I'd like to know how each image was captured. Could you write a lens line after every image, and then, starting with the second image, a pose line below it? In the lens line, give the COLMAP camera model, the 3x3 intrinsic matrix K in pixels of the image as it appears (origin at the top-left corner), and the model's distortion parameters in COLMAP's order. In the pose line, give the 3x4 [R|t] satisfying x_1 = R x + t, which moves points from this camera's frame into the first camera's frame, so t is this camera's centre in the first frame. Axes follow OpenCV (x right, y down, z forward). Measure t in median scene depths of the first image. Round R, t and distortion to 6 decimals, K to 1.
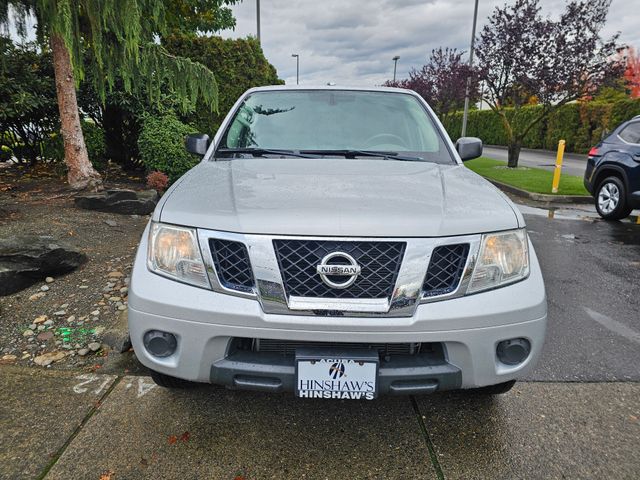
lens RADIAL K [[479.2, 0, 305.7], [0, 479.2, 228.8], [0, 0, 1]] dist [0.006251, -0.004545]
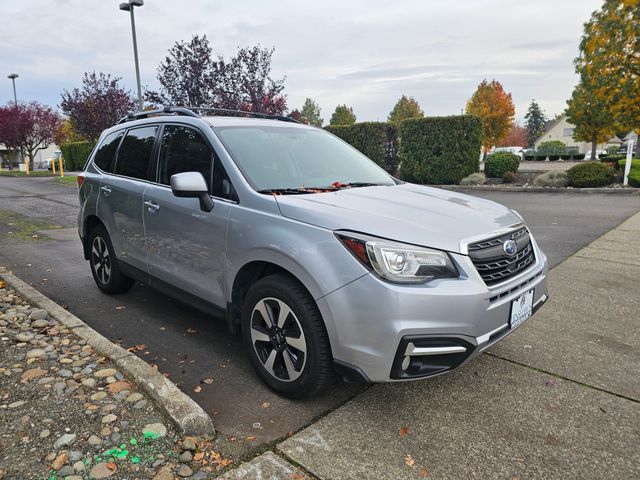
lens RADIAL K [[480.6, 0, 321.5], [0, 480.6, 226.4], [0, 0, 1]] dist [0.010282, -0.010004]
pose [[0.627182, -0.130311, 0.767895, -0.345862], [0.180095, 0.983450, 0.019796, -0.023654], [-0.757766, 0.125878, 0.640270, 0.143537]]
